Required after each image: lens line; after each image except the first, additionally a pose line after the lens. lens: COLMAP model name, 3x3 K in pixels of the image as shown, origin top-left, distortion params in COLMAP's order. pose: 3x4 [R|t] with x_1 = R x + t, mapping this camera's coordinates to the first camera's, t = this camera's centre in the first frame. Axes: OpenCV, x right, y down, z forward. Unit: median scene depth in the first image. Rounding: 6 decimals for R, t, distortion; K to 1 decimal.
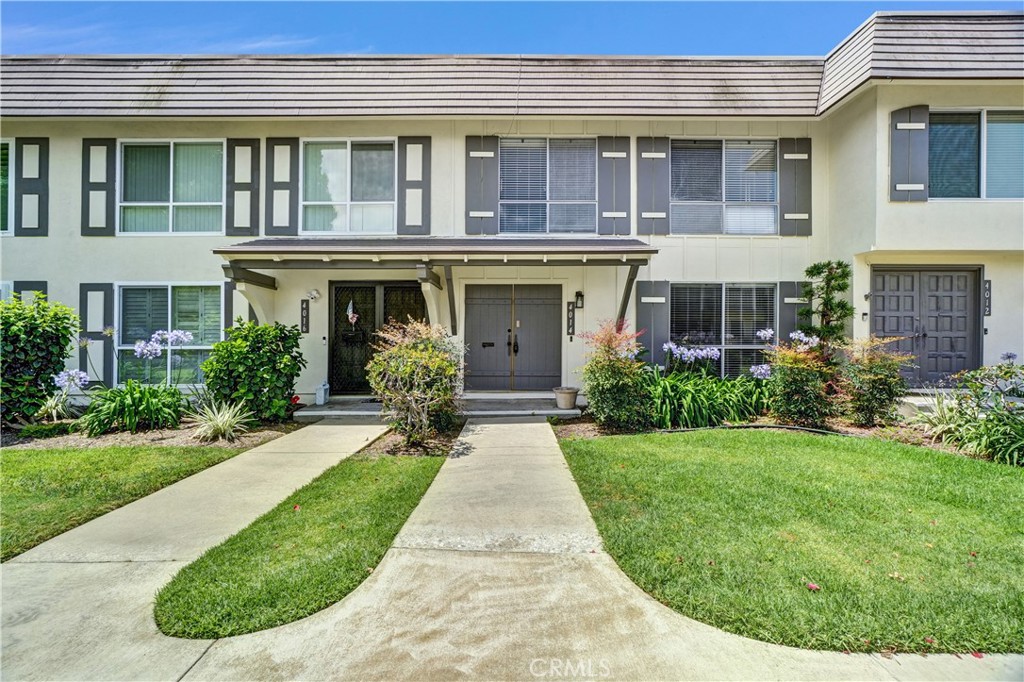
lens RADIAL K [[445.9, 0, 511.2], [0, 445.9, 341.4], [0, 0, 1]] dist [-0.009858, 0.005093]
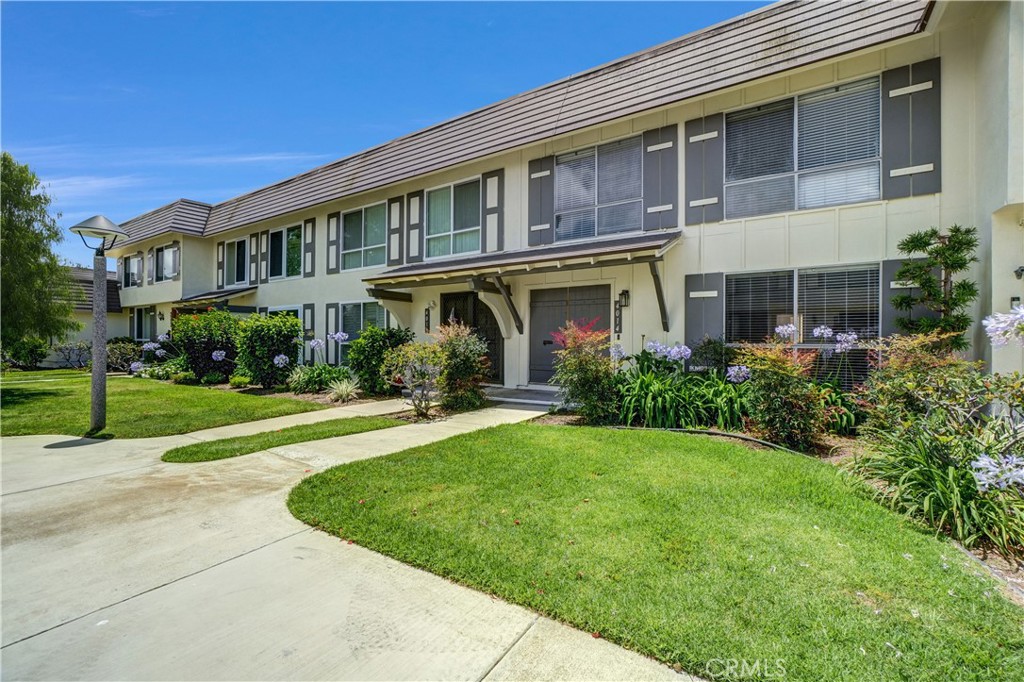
lens RADIAL K [[445.9, 0, 498.3], [0, 445.9, 338.2], [0, 0, 1]] dist [-0.009858, 0.005093]
pose [[0.826701, -0.001196, -0.562640, 0.481834], [-0.000172, 0.999997, -0.002378, -0.000363], [0.562641, 0.002063, 0.826699, 0.003293]]
